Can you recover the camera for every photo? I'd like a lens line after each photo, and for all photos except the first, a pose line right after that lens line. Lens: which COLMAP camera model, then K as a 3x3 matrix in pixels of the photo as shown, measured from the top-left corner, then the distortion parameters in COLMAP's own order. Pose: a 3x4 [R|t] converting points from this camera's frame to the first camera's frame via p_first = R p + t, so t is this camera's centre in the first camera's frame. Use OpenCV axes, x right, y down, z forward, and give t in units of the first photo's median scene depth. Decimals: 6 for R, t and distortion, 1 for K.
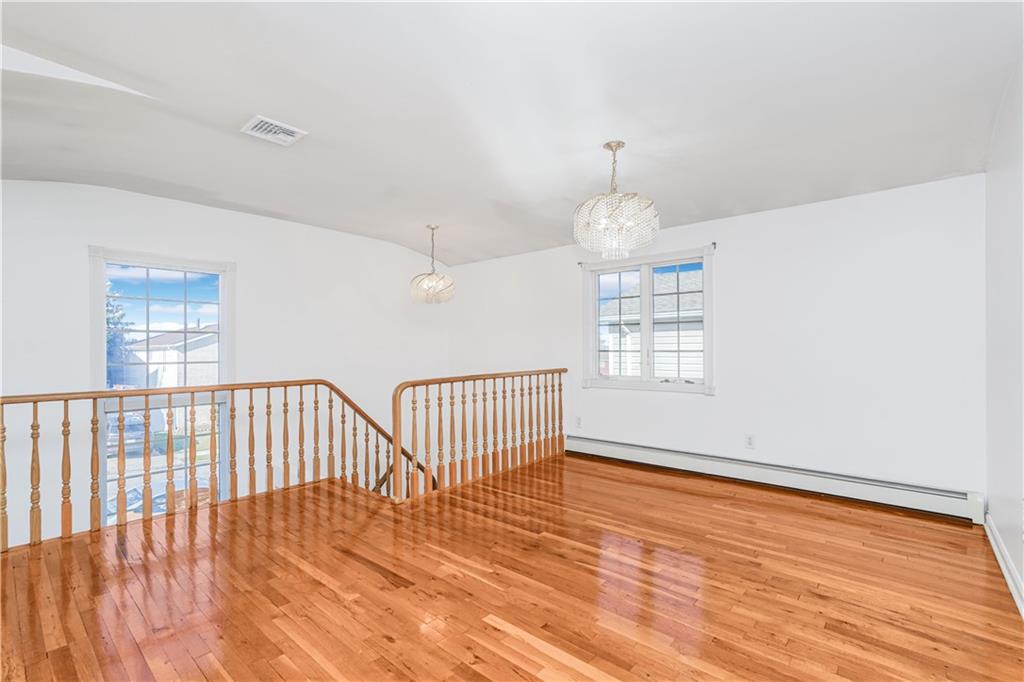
lens RADIAL K [[452.9, 0, 507.7], [0, 452.9, 347.5], [0, 0, 1]] dist [-0.009575, 0.005588]
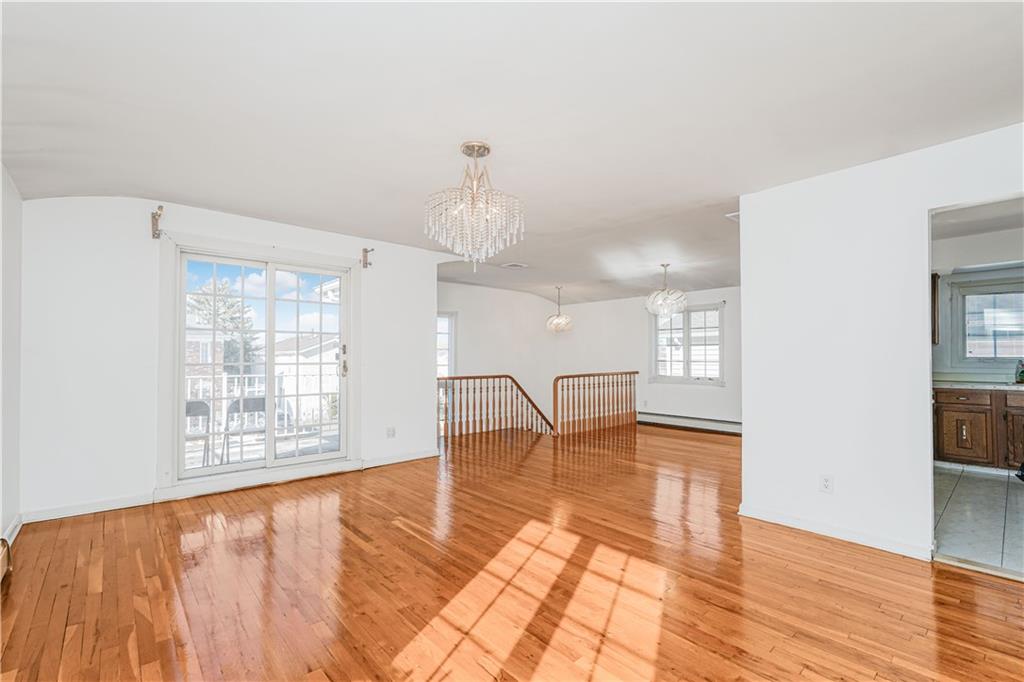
lens RADIAL K [[452.9, 0, 520.3], [0, 452.9, 355.5], [0, 0, 1]] dist [-0.009575, 0.005588]
pose [[0.994672, 0.006296, -0.102894, -0.156075], [-0.005903, 0.999974, 0.004129, -0.019359], [0.102918, -0.003500, 0.994684, -0.833401]]
